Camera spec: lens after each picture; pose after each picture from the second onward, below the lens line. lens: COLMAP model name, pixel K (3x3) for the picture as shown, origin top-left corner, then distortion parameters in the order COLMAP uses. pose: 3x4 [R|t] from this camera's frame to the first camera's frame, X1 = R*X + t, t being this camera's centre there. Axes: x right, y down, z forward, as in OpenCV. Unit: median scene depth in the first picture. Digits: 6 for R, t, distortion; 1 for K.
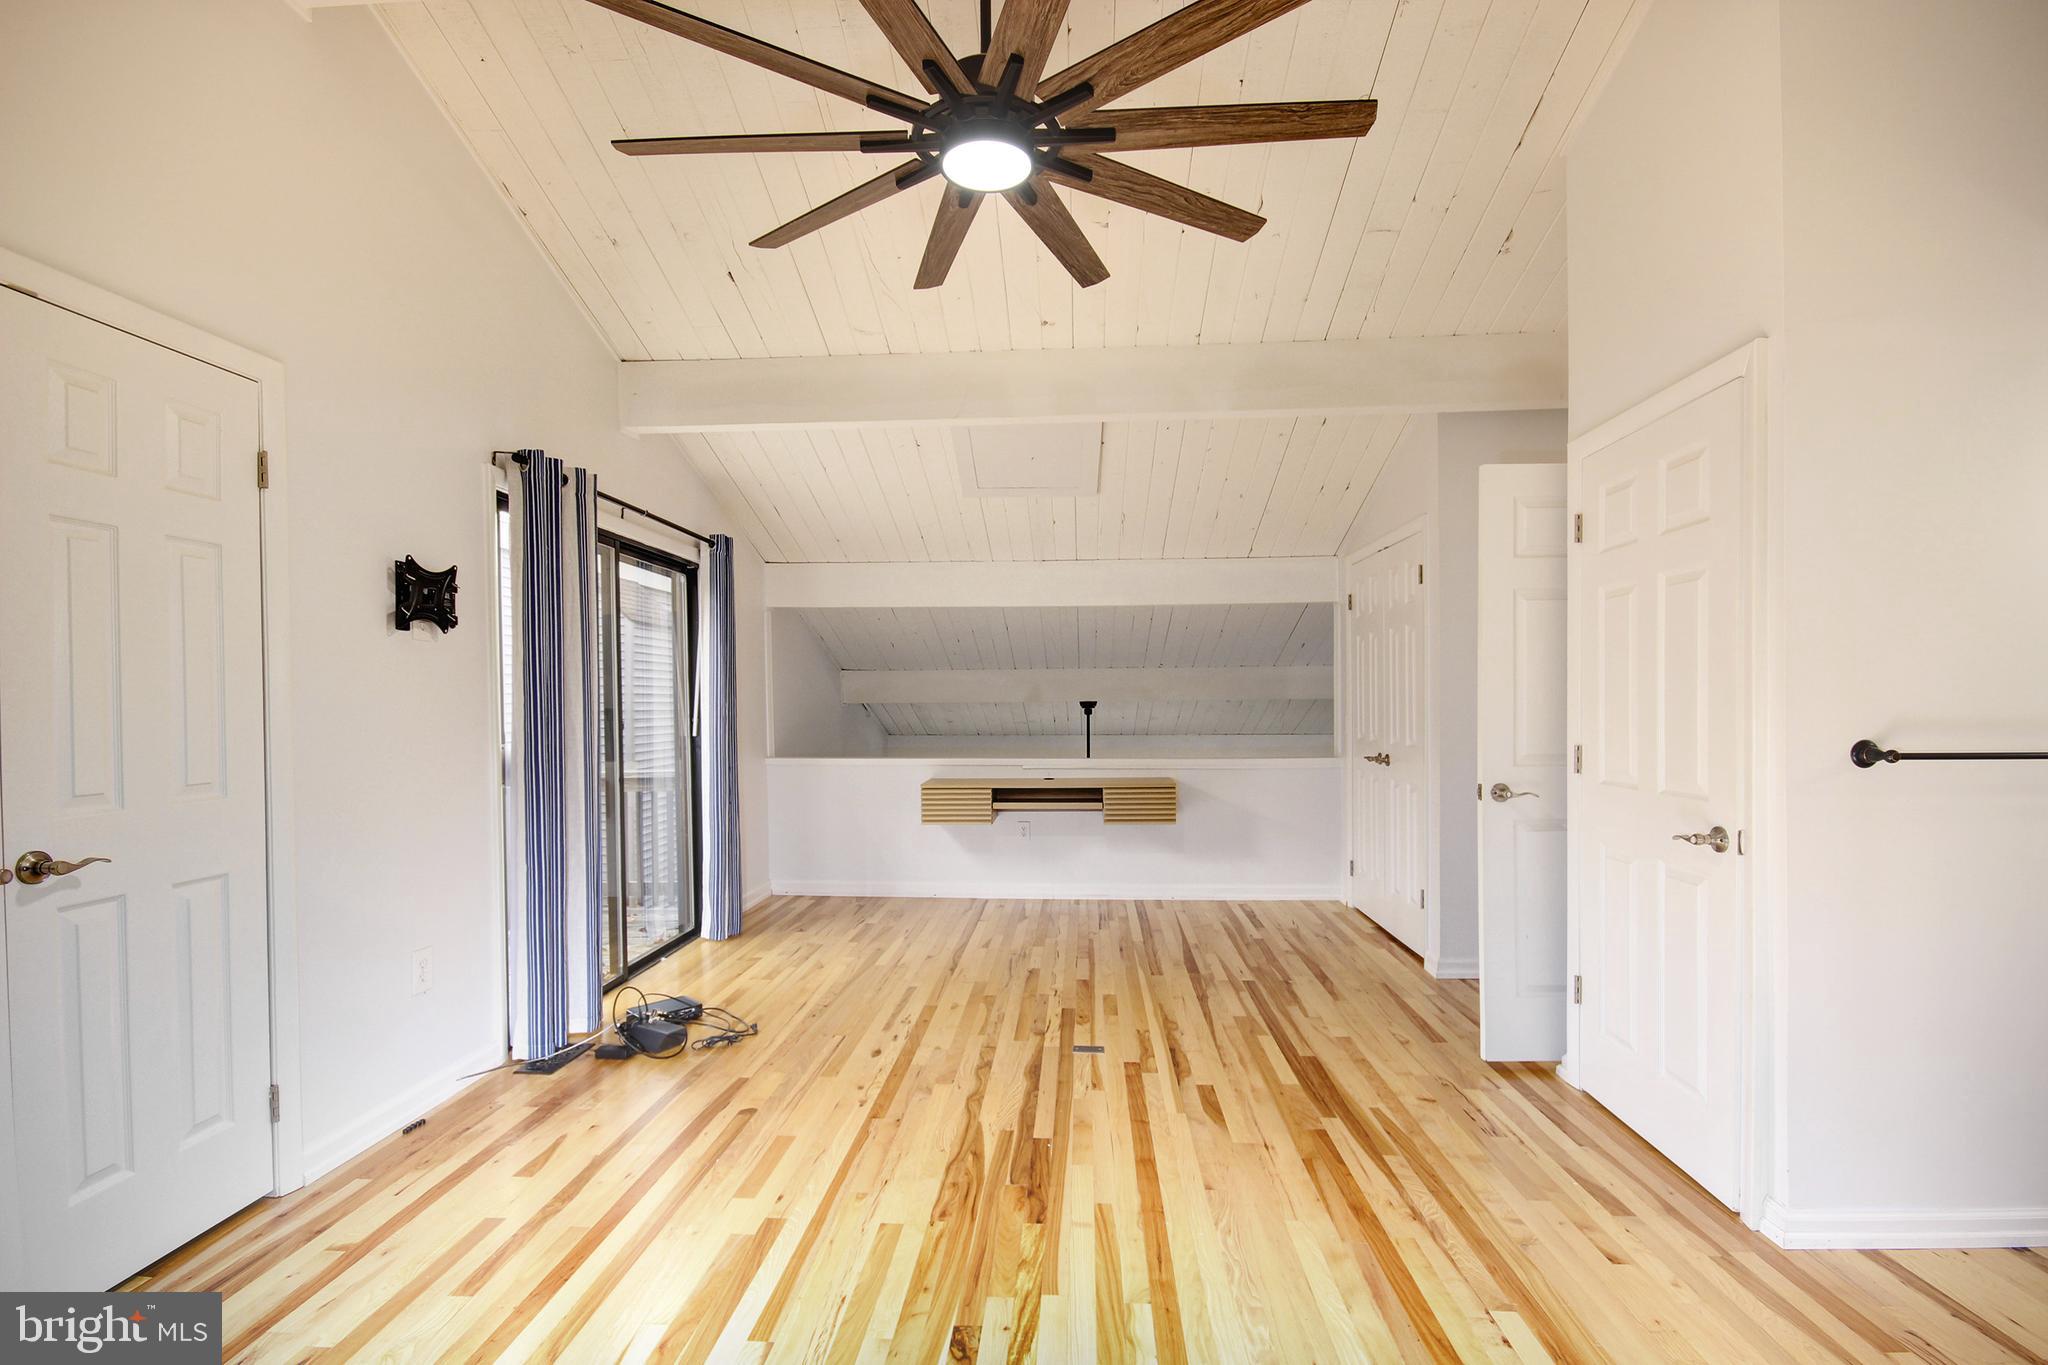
lens RADIAL K [[956.4, 0, 1022.5], [0, 956.4, 708.1], [0, 0, 1]] dist [-0.004488, -0.001121]
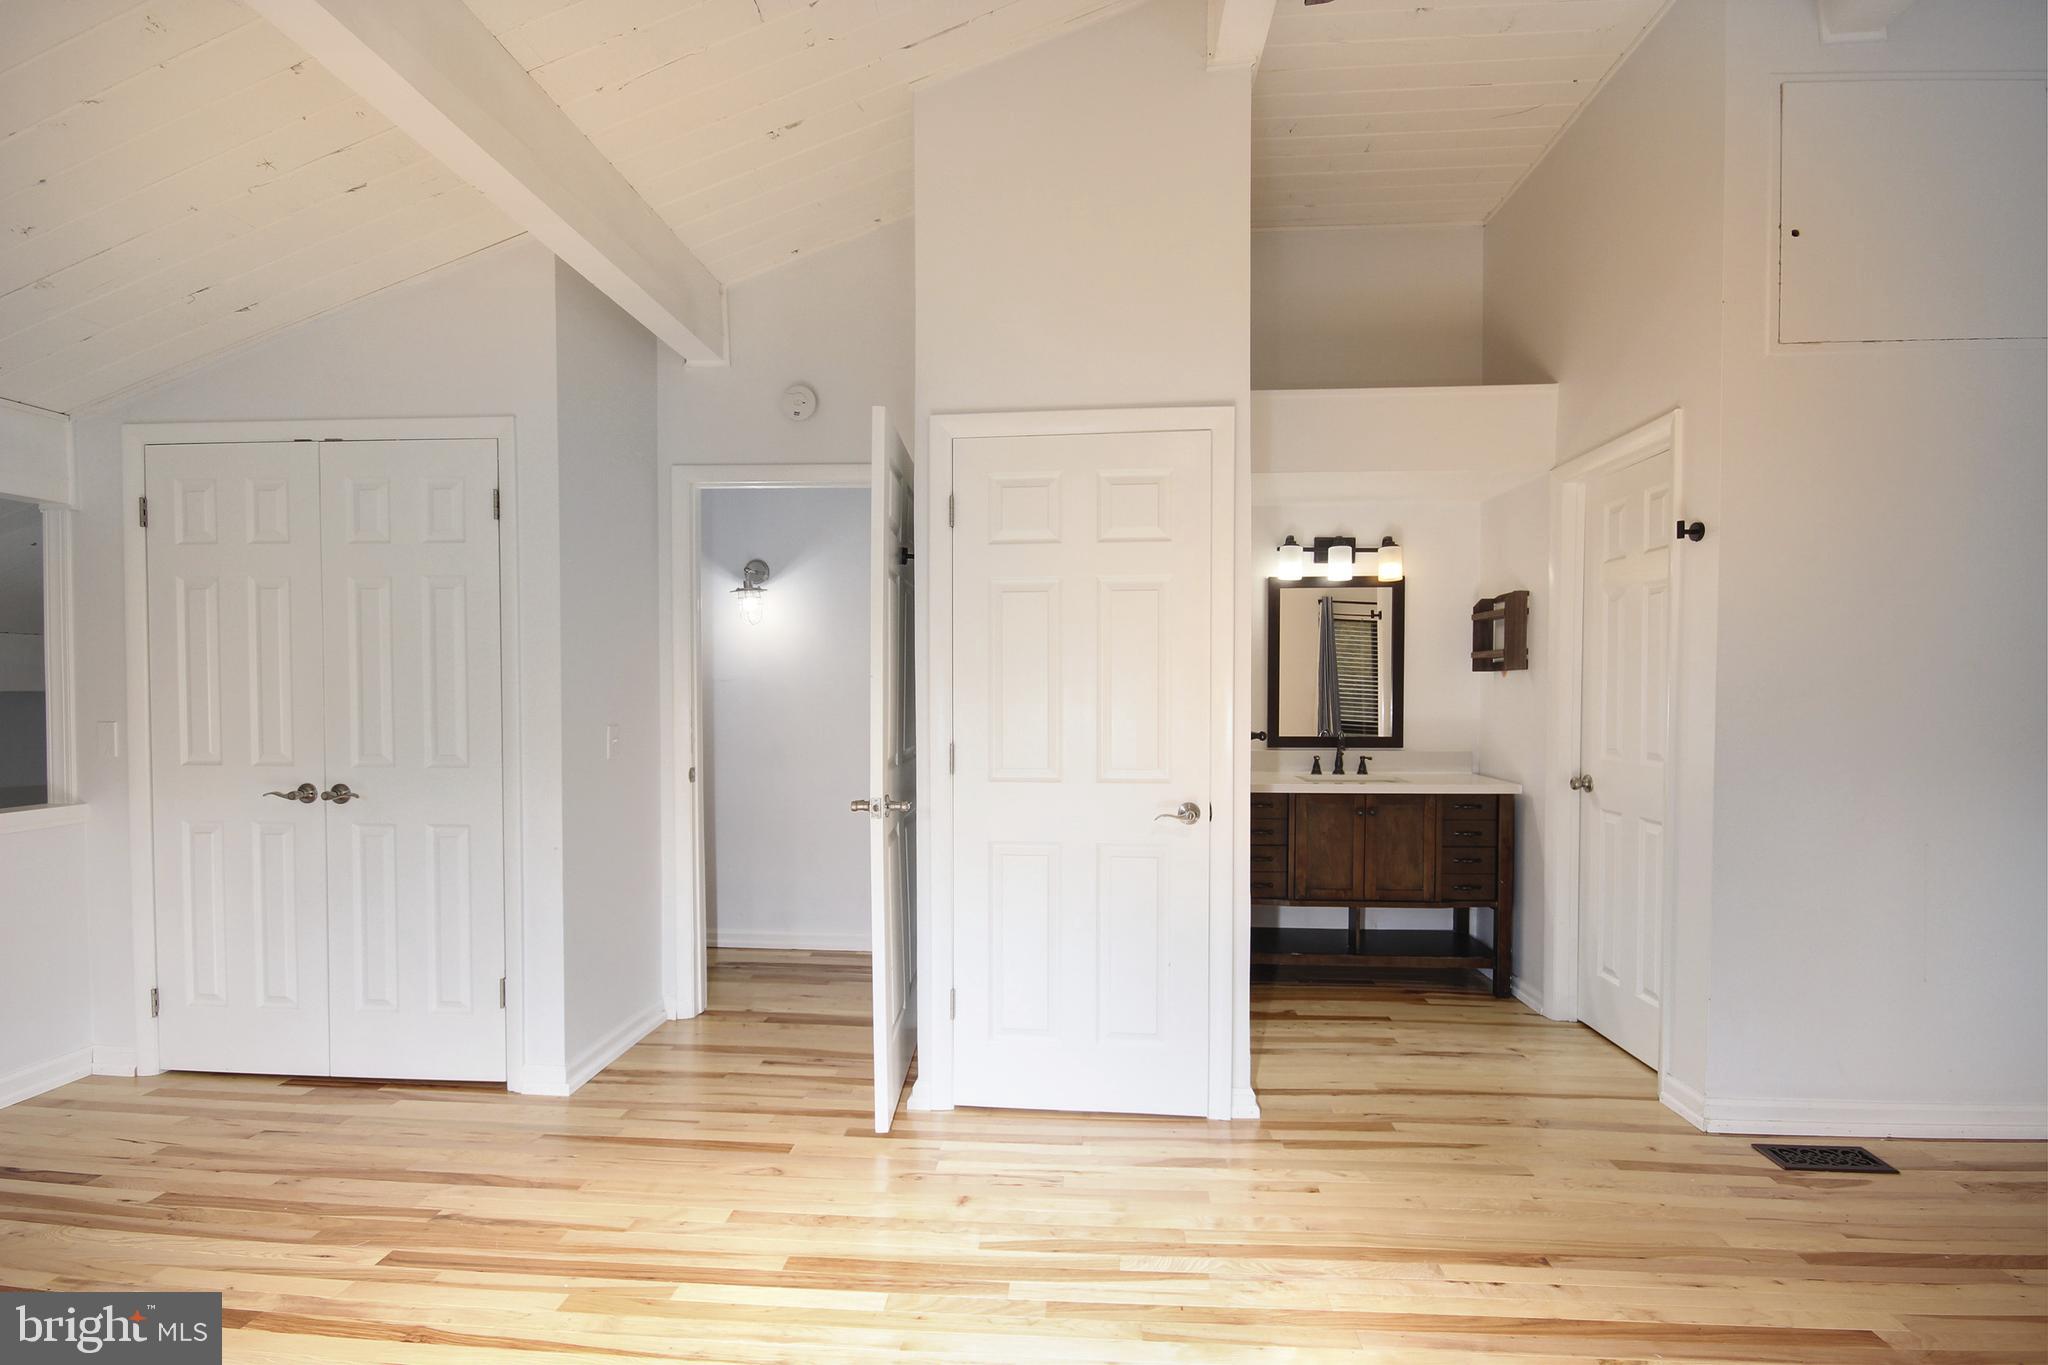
lens RADIAL K [[956.4, 0, 1022.5], [0, 956.4, 708.1], [0, 0, 1]] dist [-0.004488, -0.001121]
pose [[0.009143, -0.015092, 0.999844, -0.301377], [0.006897, 0.999863, 0.015029, -0.007356], [-0.999934, 0.006759, 0.009246, 0.787959]]
